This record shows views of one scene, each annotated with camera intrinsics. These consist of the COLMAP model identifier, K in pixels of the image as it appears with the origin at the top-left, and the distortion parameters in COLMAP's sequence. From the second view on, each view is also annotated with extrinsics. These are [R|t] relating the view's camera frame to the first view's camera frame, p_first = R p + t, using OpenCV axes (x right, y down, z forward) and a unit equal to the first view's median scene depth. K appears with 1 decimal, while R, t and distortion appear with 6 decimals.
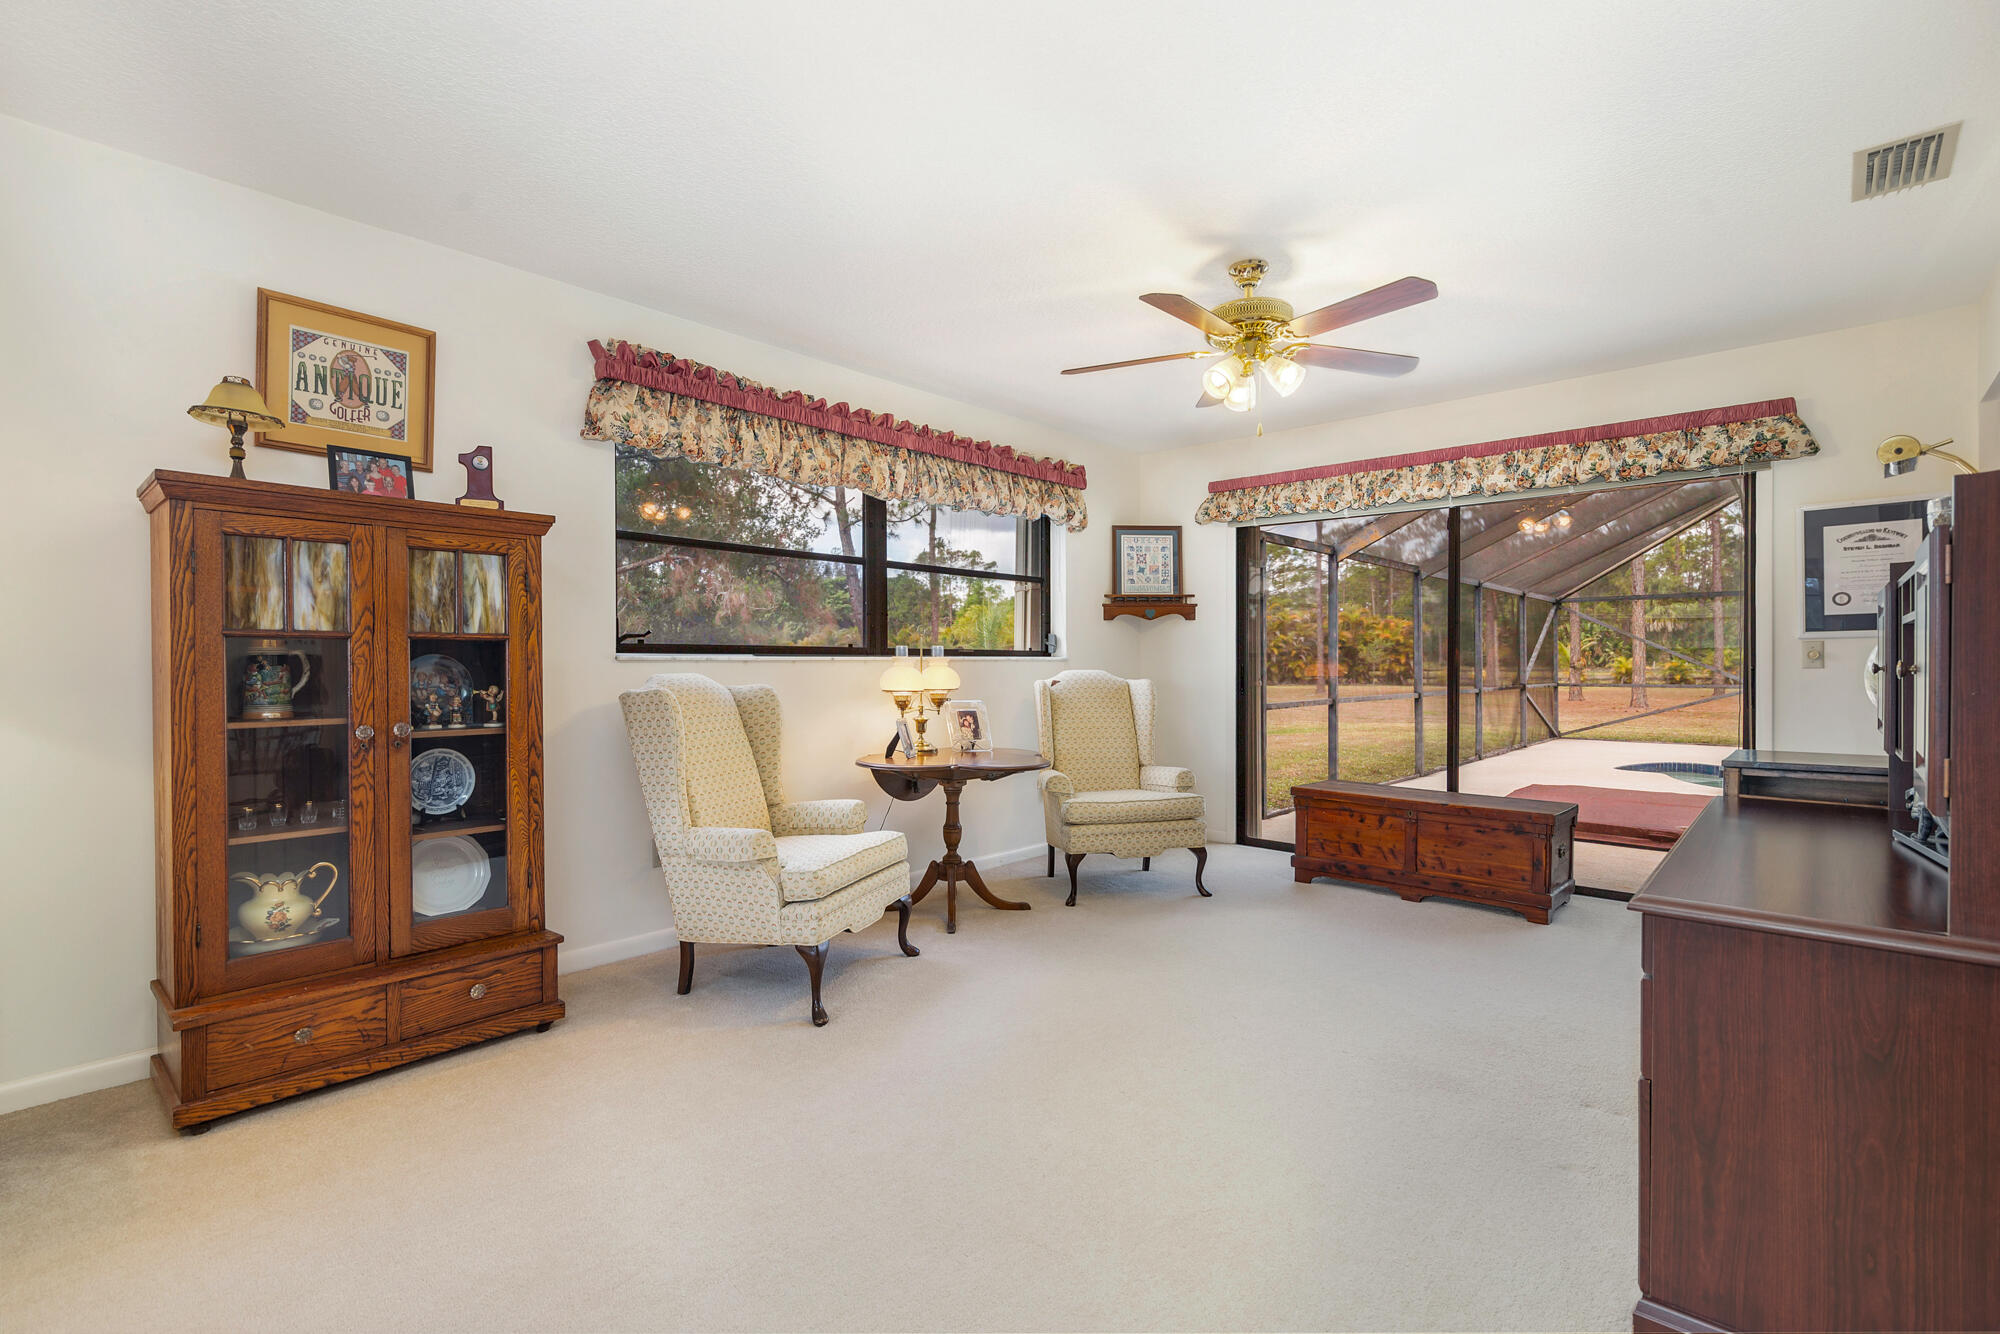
lens RADIAL K [[924.4, 0, 998.1], [0, 924.4, 659.4], [0, 0, 1]] dist [0.000795, -0.000630]
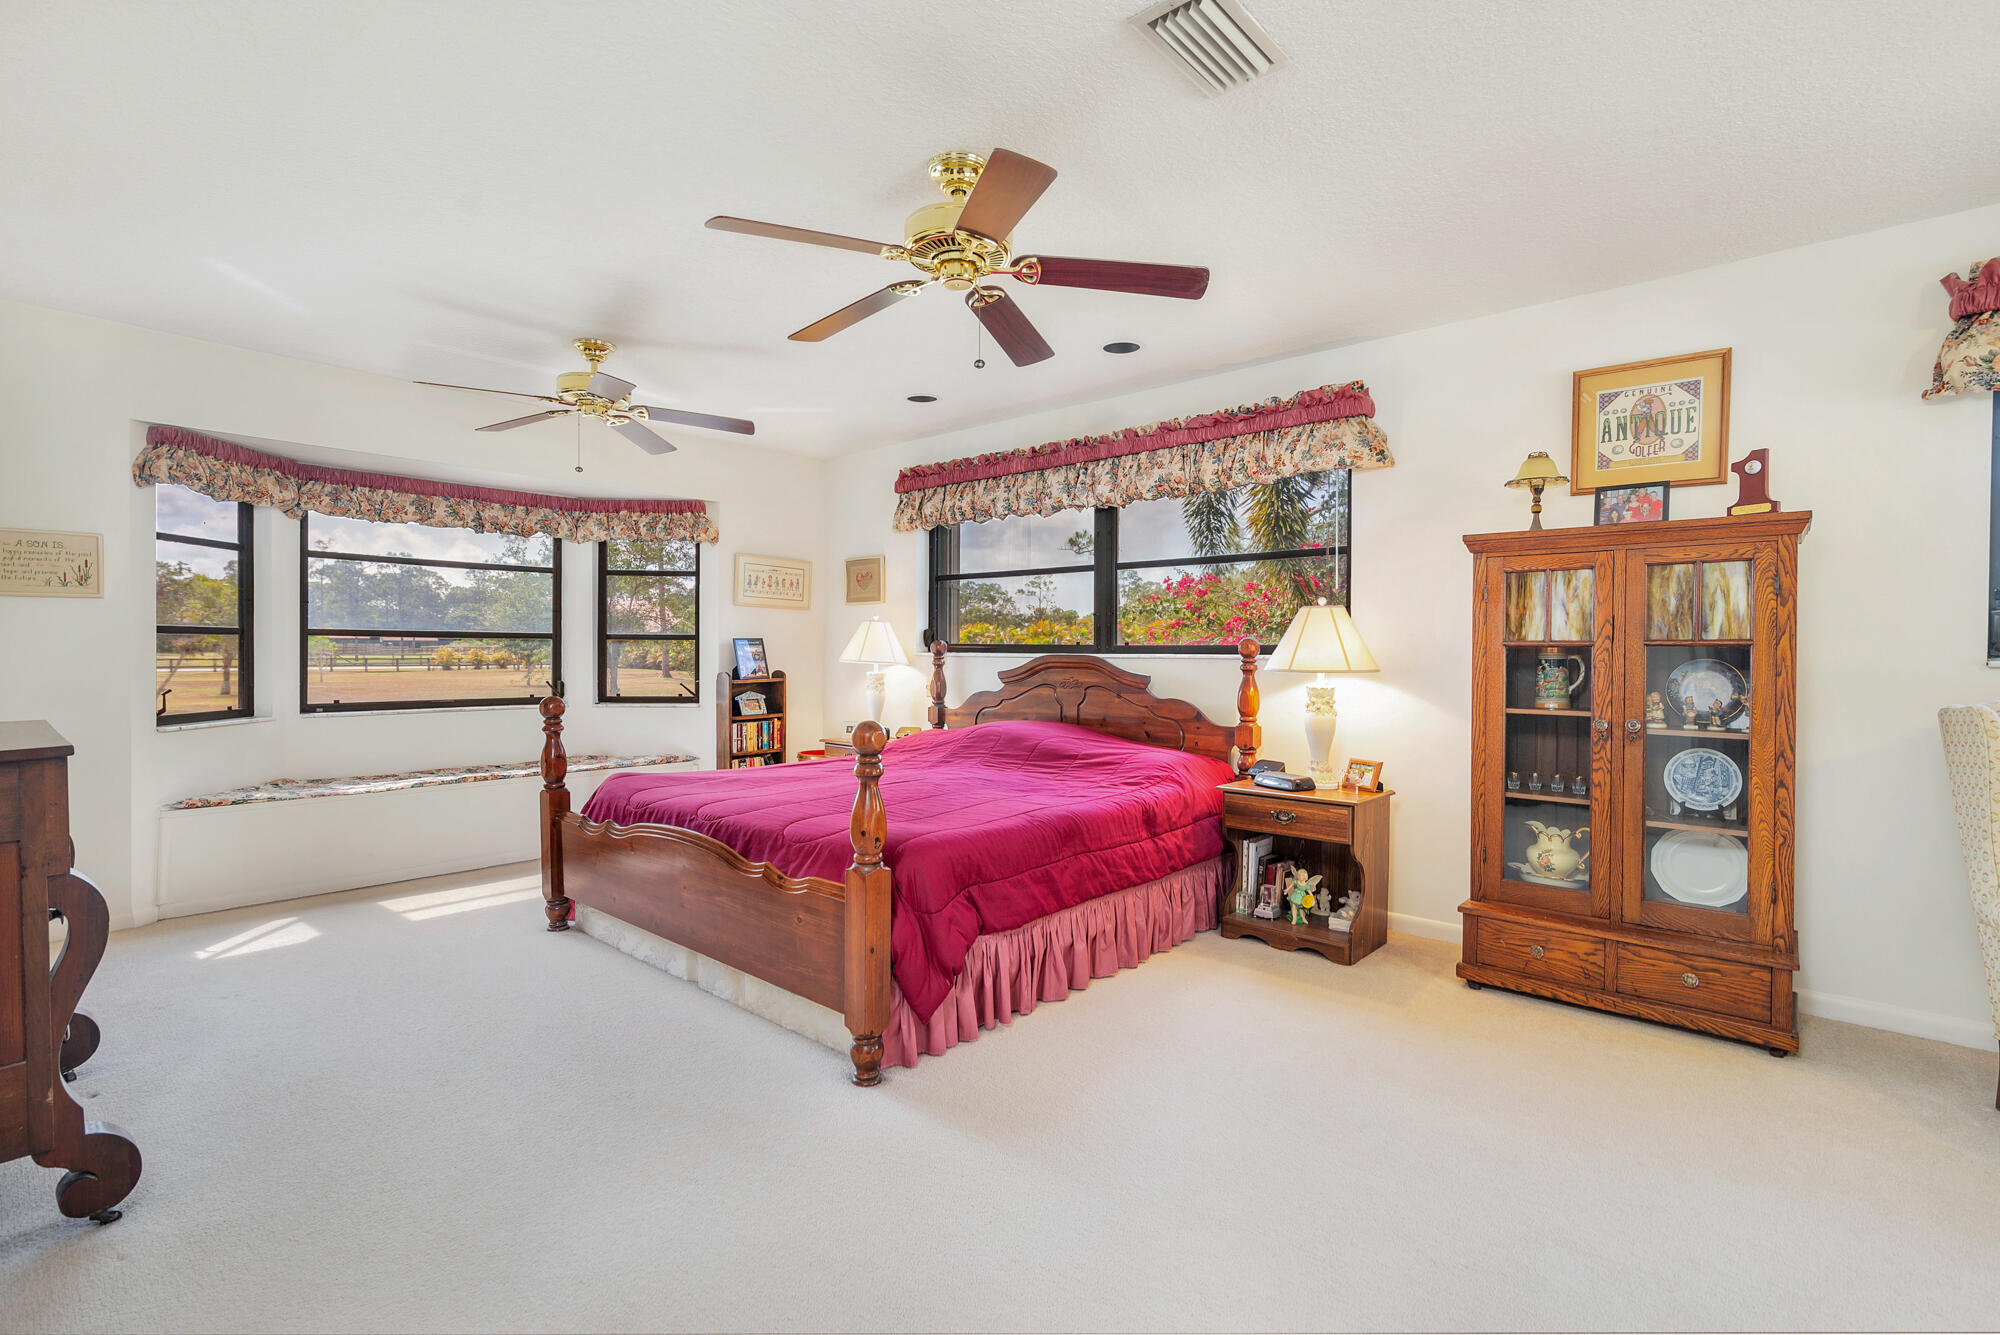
lens RADIAL K [[924.4, 0, 1006.7], [0, 924.4, 657.0], [0, 0, 1]] dist [0.000795, -0.000630]
pose [[0.004731, 0.006707, -0.999966, 0.433485], [-0.004280, 0.999968, 0.006686, -0.011431], [0.999980, 0.004248, 0.004760, 0.191558]]
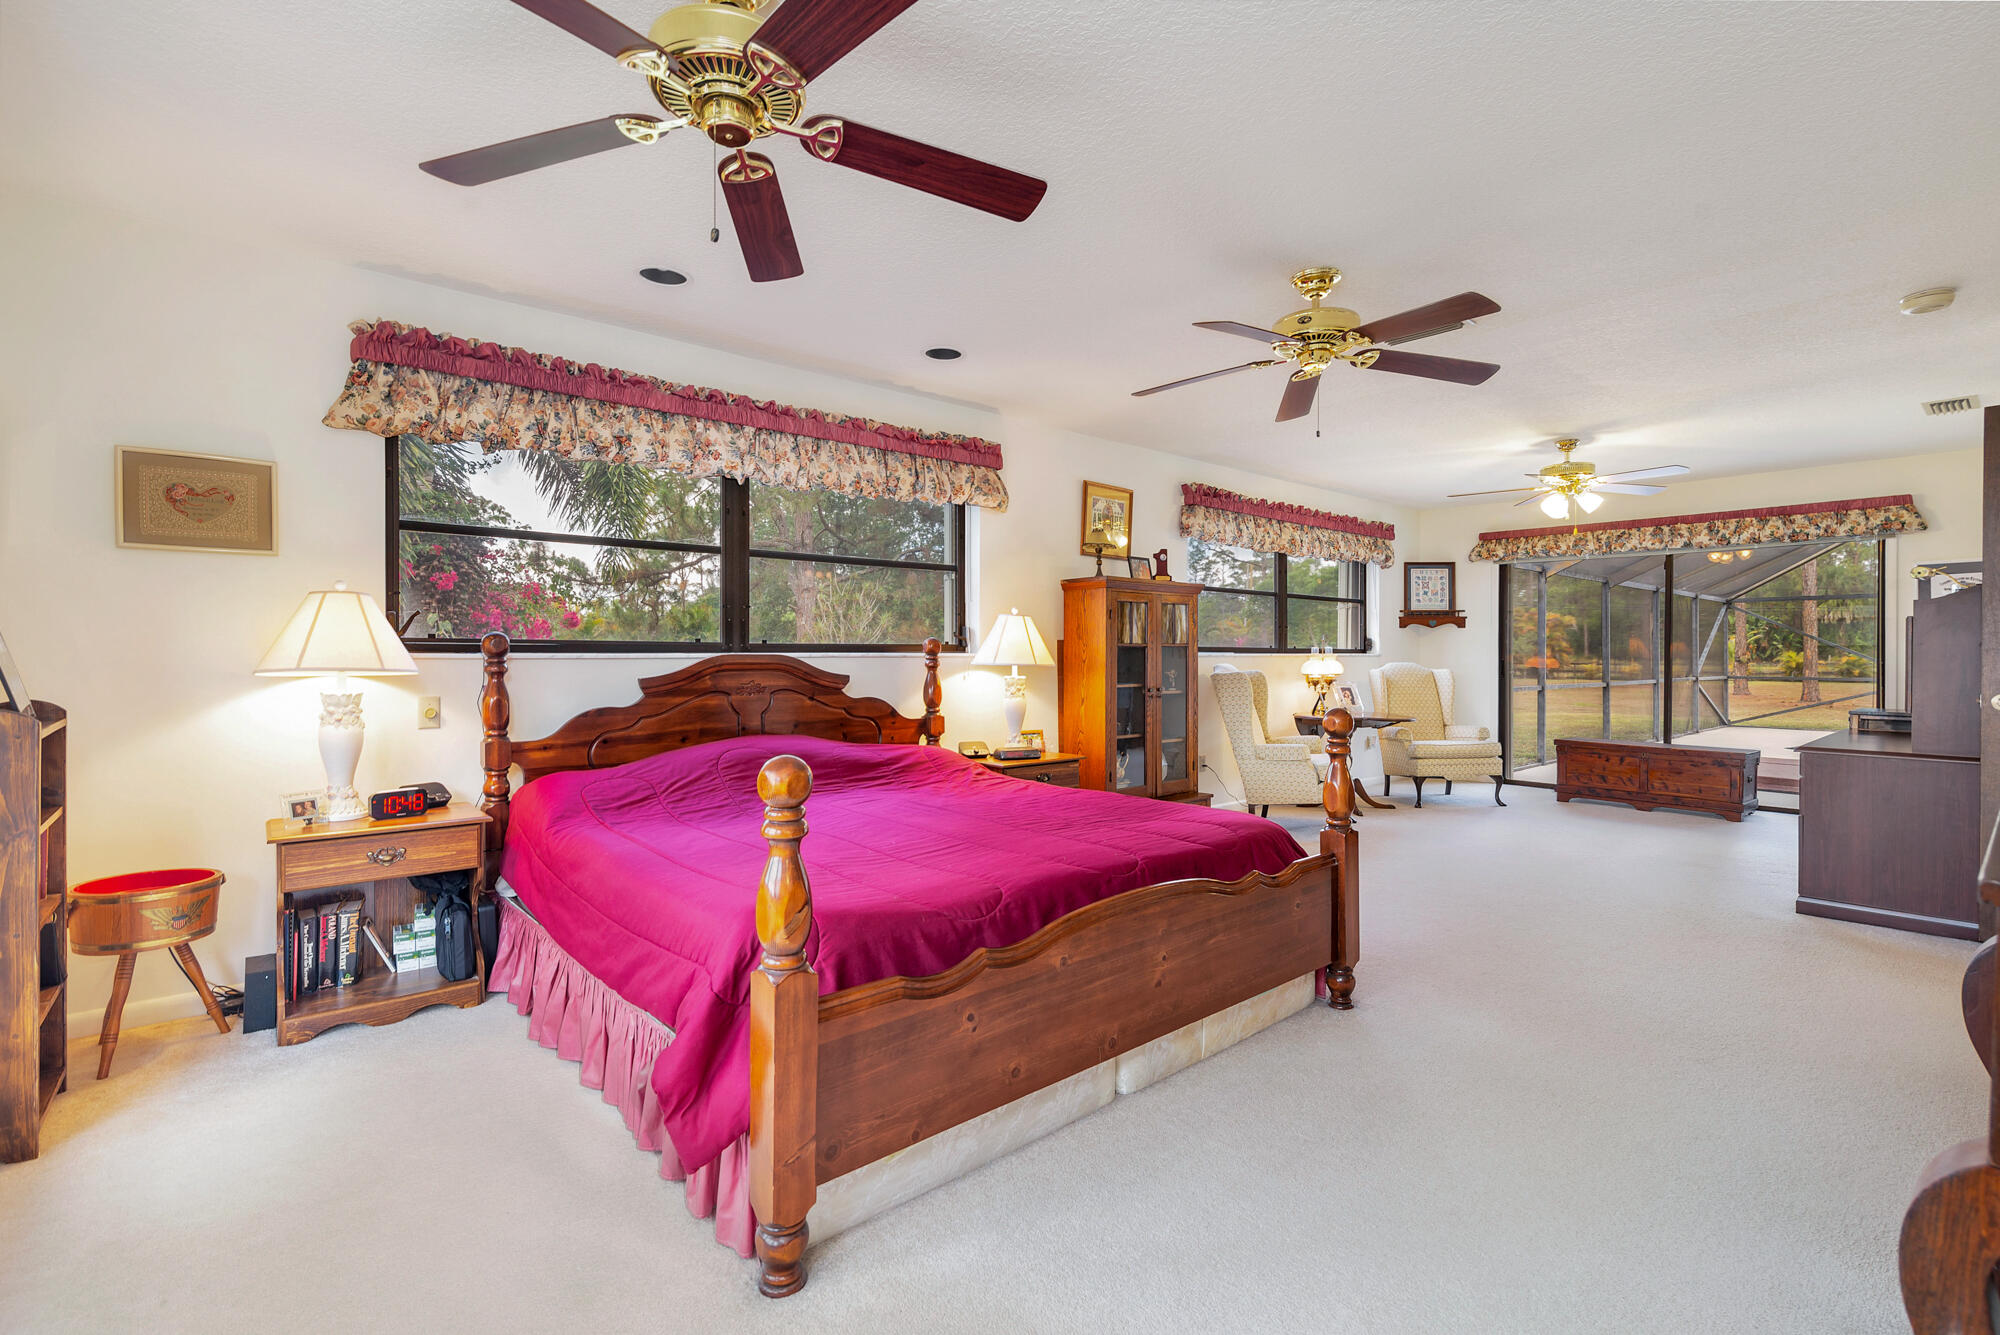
lens RADIAL K [[905.0, 0, 1011.8], [0, 905.0, 654.1], [0, 0, 1]] dist [0.000975, 0.000402]
pose [[0.993103, 0.003043, -0.117205, -0.652535], [-0.002628, 0.999990, 0.003699, -0.011349], [0.117215, -0.003365, 0.993101, -0.968115]]
